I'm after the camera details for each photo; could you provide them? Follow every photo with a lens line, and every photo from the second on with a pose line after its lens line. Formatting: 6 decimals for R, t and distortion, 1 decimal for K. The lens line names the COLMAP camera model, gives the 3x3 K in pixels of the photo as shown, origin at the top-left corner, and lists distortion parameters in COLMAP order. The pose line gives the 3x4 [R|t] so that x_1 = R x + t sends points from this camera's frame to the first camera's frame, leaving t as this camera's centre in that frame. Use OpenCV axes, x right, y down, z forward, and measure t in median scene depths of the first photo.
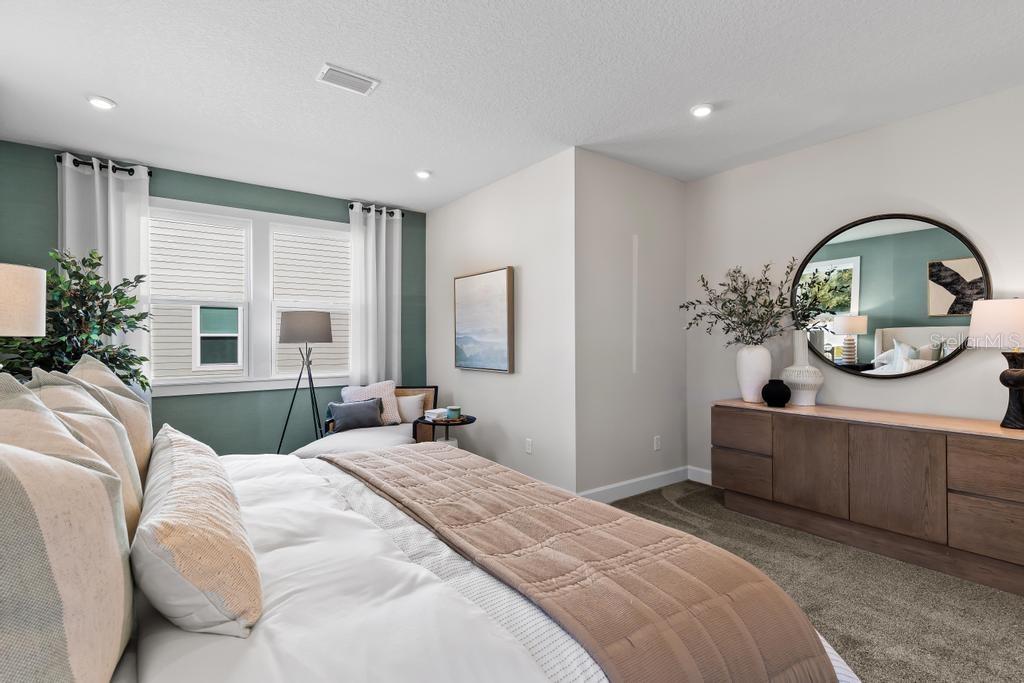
lens RADIAL K [[474.7, 0, 512.0], [0, 474.7, 341.5], [0, 0, 1]] dist [0.002784, -0.000342]
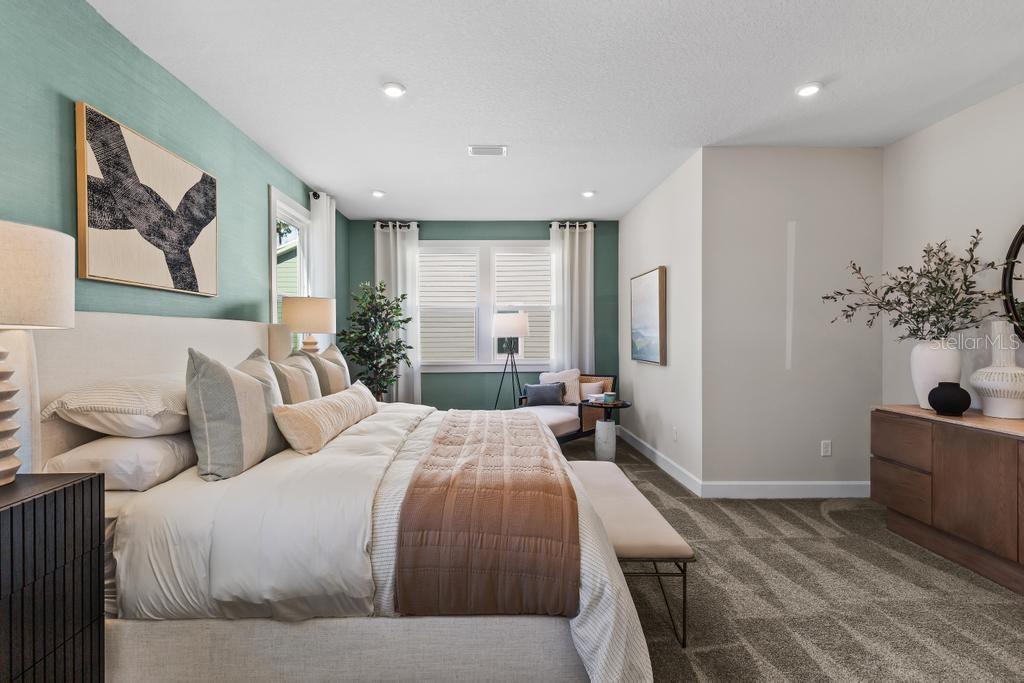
lens RADIAL K [[471.3, 0, 510.6], [0, 471.3, 347.0], [0, 0, 1]] dist [0.002462, -0.000285]
pose [[0.824733, 0.012303, -0.565388, 0.357920], [0.000965, 0.999731, 0.023163, -0.000329], [0.565521, -0.019650, 0.824500, -0.087321]]
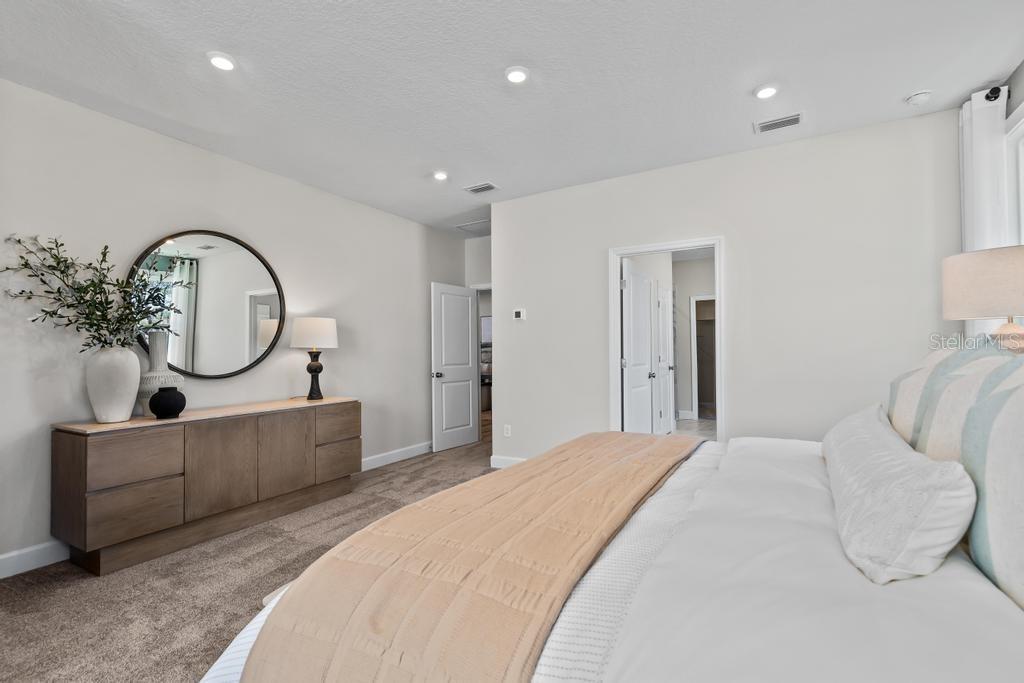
lens RADIAL K [[471.3, 0, 510.6], [0, 471.3, 347.0], [0, 0, 1]] dist [0.002462, -0.000285]
pose [[-0.412385, 0.015022, 0.910886, -0.439416], [0.006383, 0.999887, -0.013600, 0.022594], [-0.910987, 0.000205, -0.412434, 0.718138]]
